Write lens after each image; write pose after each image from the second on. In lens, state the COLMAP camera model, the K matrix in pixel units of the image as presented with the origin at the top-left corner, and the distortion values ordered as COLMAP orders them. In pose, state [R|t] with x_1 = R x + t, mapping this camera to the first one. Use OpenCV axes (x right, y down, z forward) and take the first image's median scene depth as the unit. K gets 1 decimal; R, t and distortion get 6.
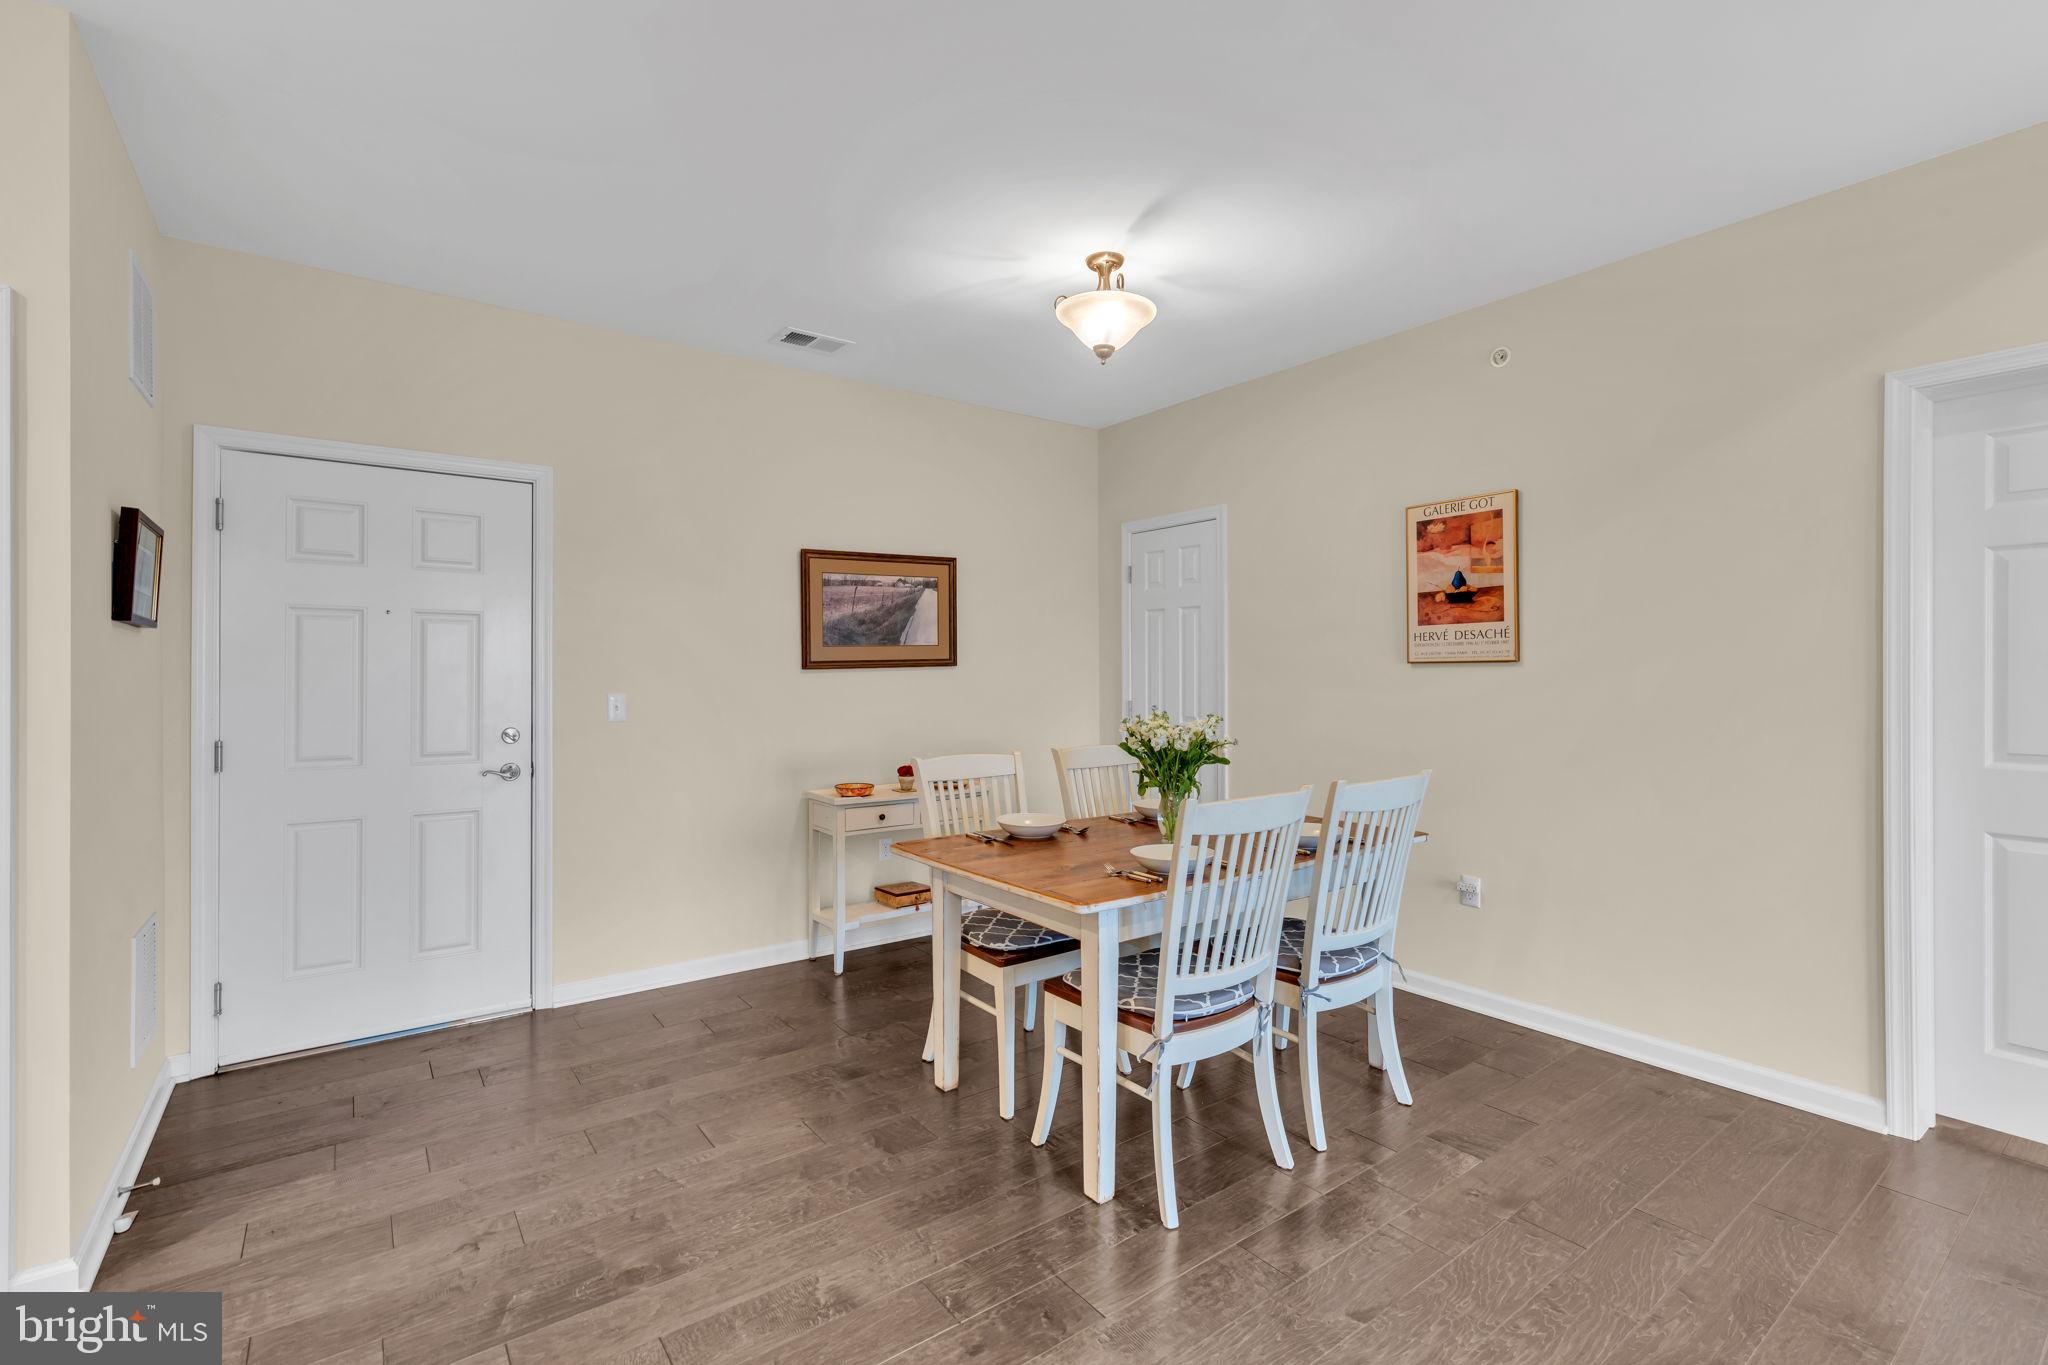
lens RADIAL K [[916.7, 0, 1014.8], [0, 916.7, 669.8], [0, 0, 1]] dist [-0.009532, 0.002594]
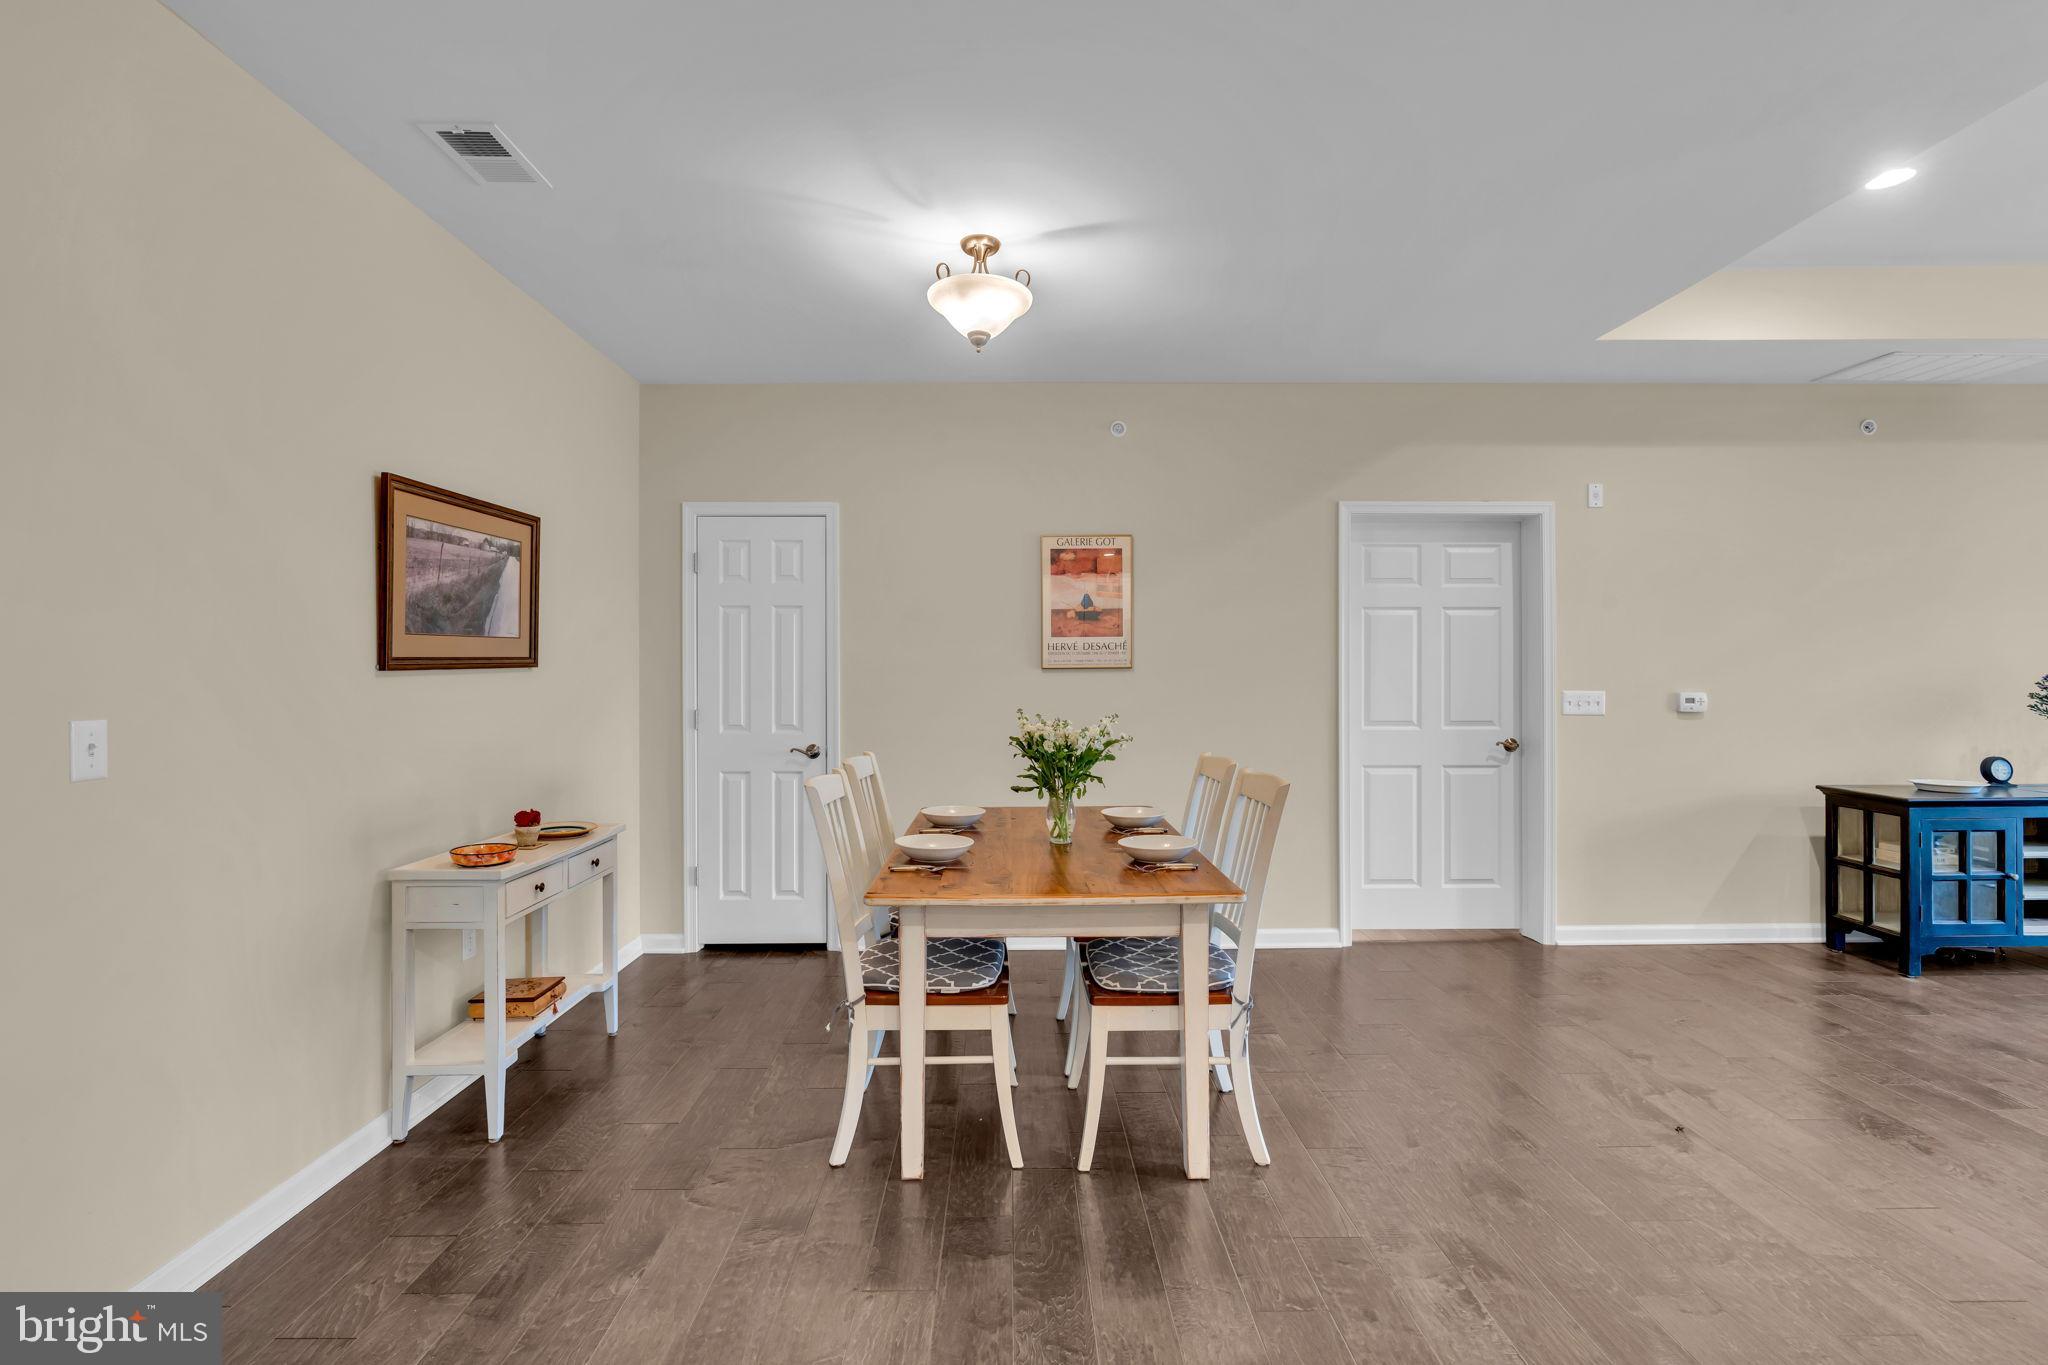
lens RADIAL K [[916.7, 0, 1027.4], [0, 916.7, 675.3], [0, 0, 1]] dist [-0.009532, 0.002594]
pose [[0.578030, 0.002367, 0.816012, -0.555347], [-0.002483, 0.999996, -0.001141, 0.002562], [-0.816012, -0.001366, 0.578033, 0.349436]]
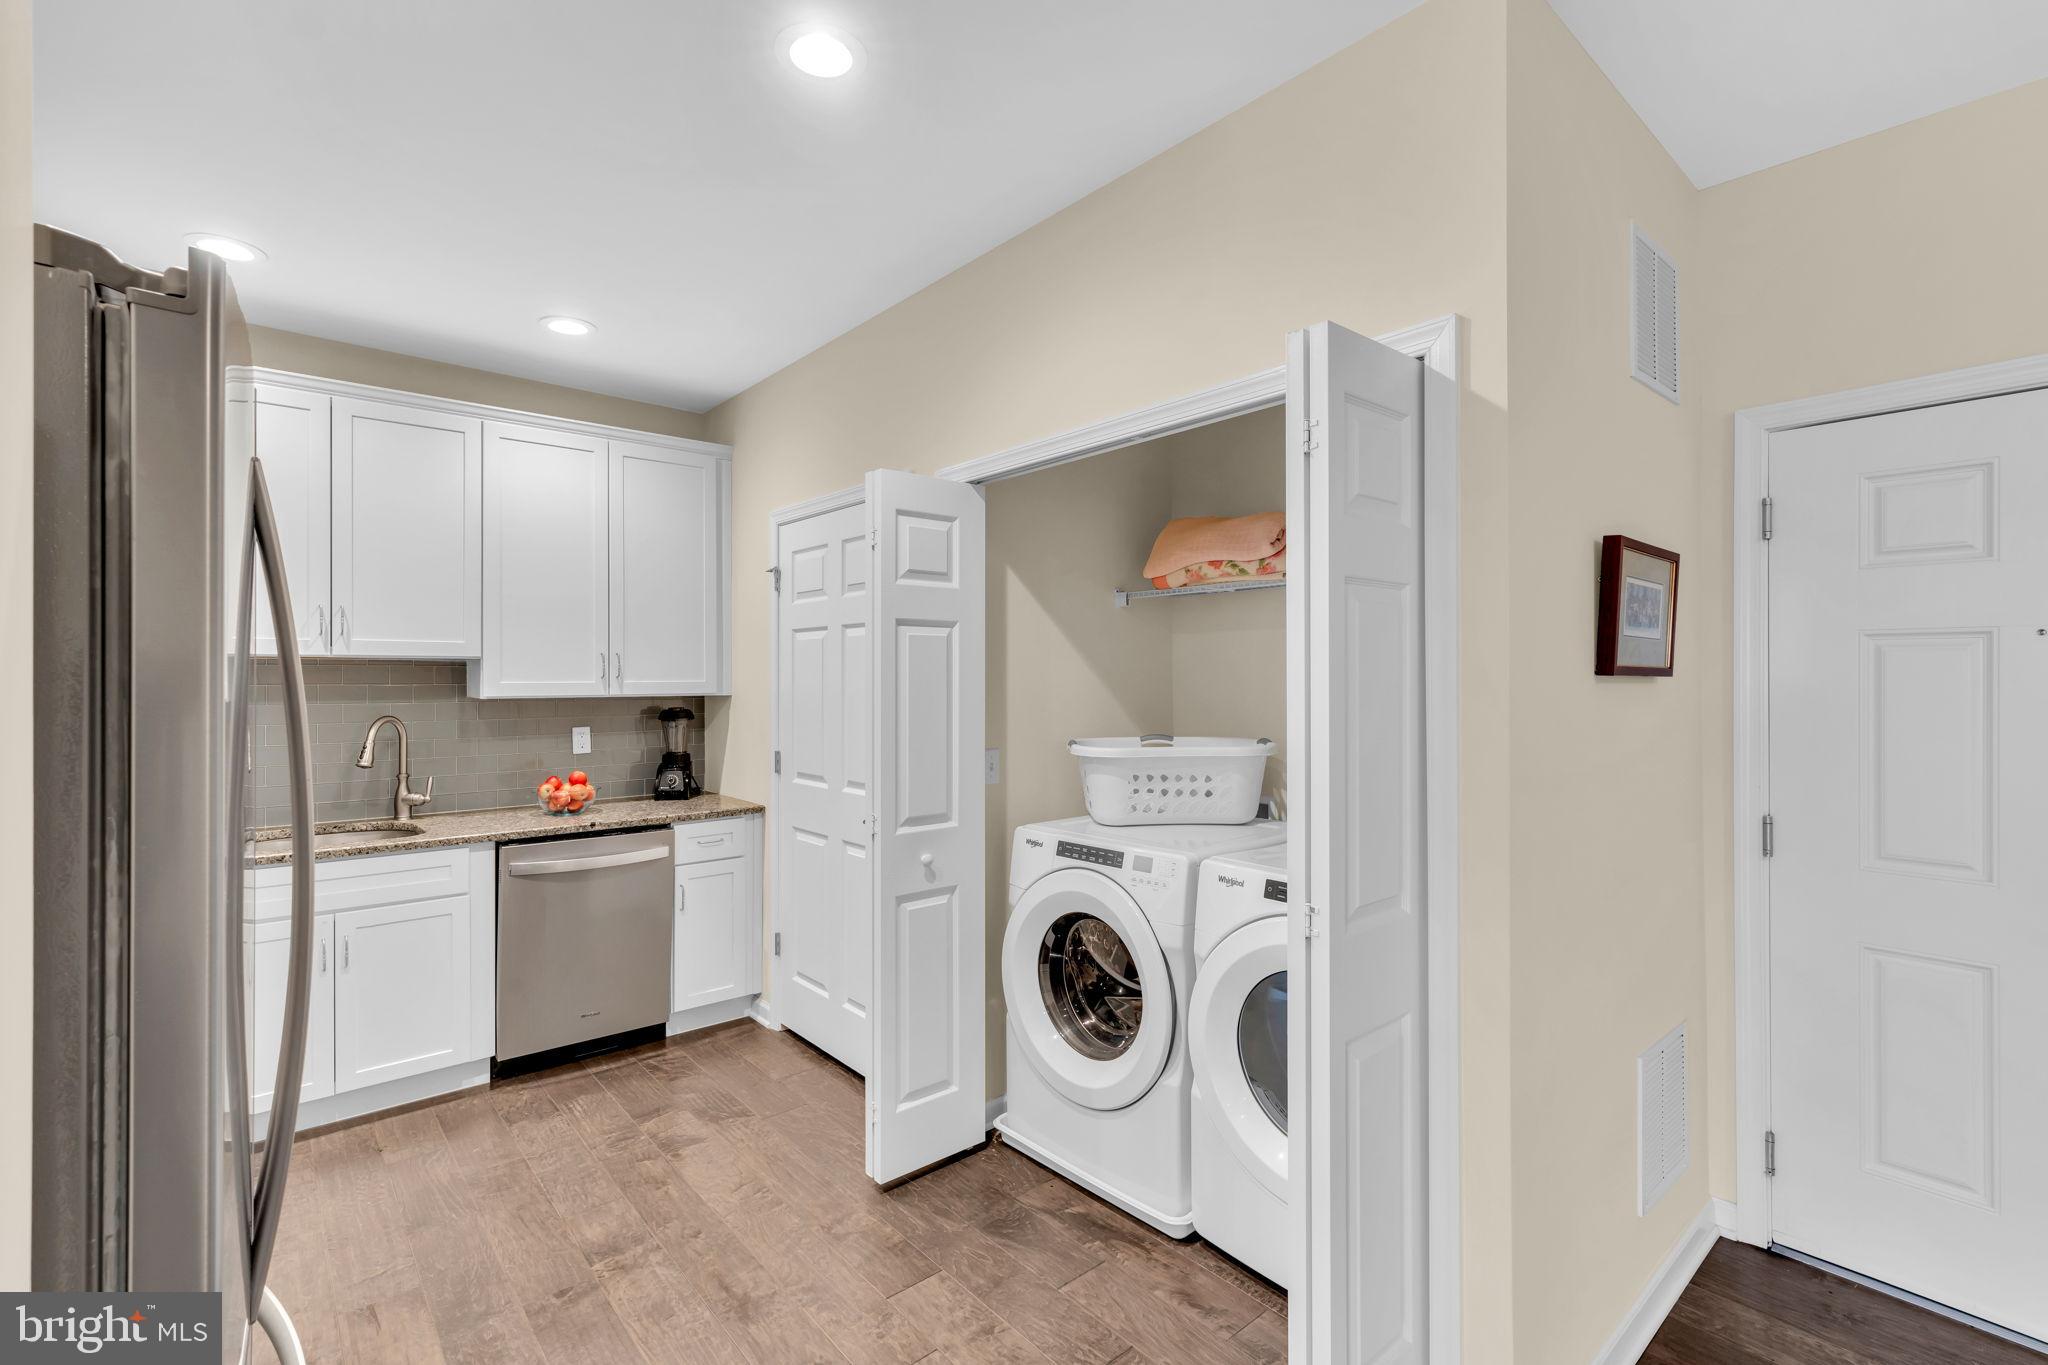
lens RADIAL K [[916.7, 0, 1007.2], [0, 916.7, 676.2], [0, 0, 1]] dist [-0.009532, 0.002594]
pose [[0.072896, -0.006587, -0.997318, -0.120532], [0.009460, 0.999938, -0.005913, -0.030932], [0.997295, -0.009003, 0.072954, 0.237381]]
